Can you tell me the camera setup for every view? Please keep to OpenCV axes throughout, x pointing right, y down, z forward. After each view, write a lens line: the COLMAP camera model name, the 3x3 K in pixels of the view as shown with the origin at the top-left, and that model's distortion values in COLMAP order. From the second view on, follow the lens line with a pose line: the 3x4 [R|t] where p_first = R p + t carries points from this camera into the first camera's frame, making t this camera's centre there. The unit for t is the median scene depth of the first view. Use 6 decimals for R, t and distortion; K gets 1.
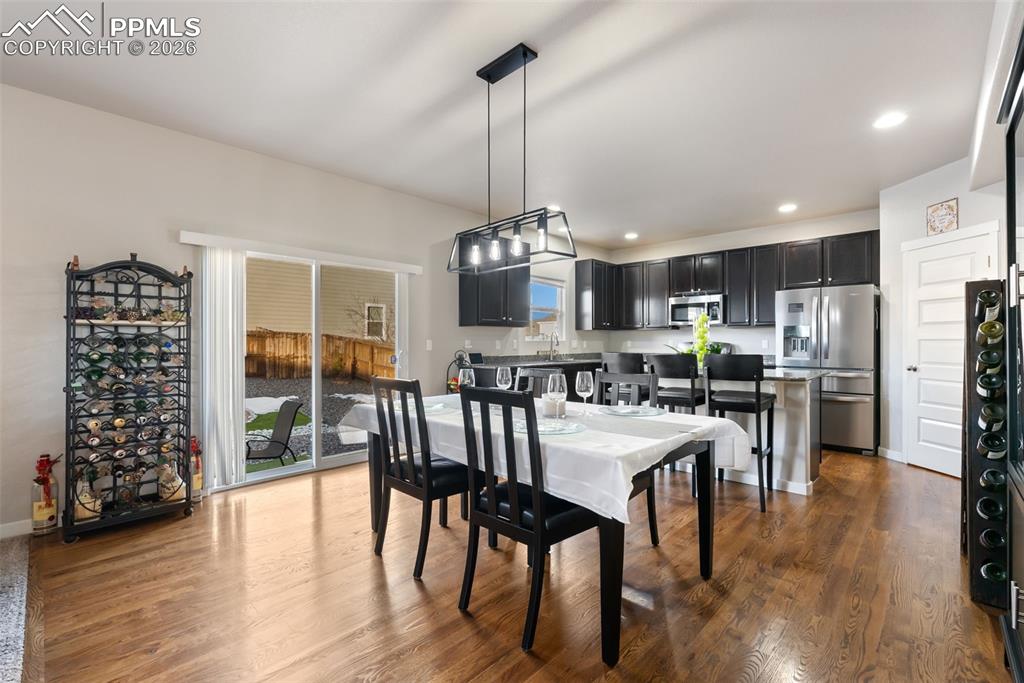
lens RADIAL K [[451.9, 0, 512.0], [0, 451.9, 341.5], [0, 0, 1]] dist [-0.004580, -0.000373]
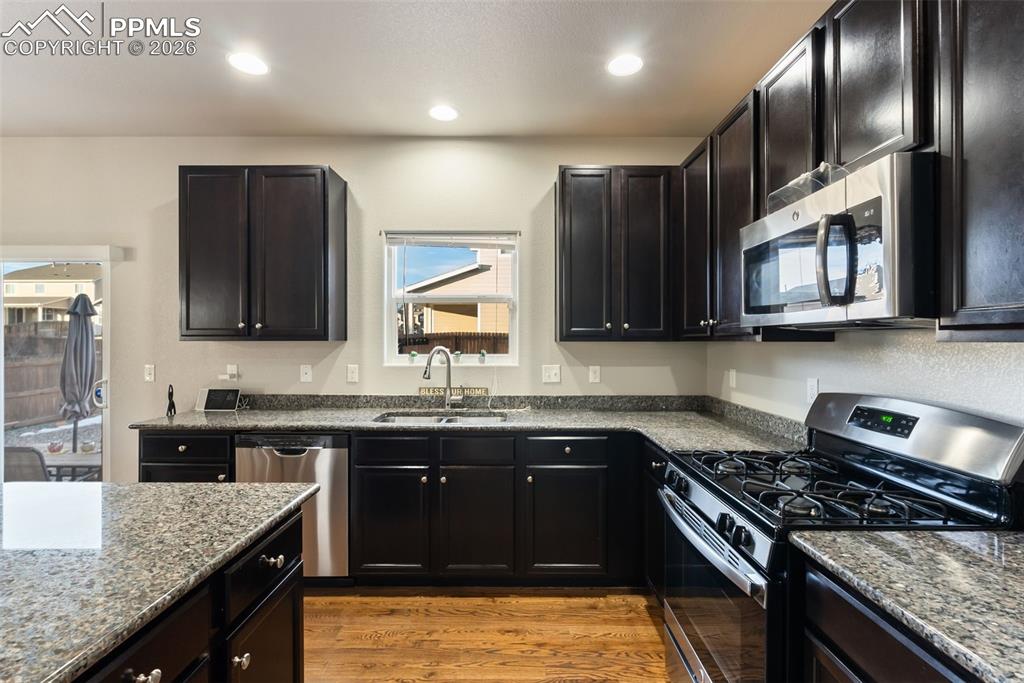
lens RADIAL K [[457.3, 0, 512.0], [0, 457.3, 341.5], [0, 0, 1]] dist [0.000499, -0.000147]
pose [[0.683592, 0.004012, -0.729854, 0.566217], [-0.001123, 0.999989, 0.004445, -0.035423], [0.729864, -0.002219, 0.683589, 0.877051]]
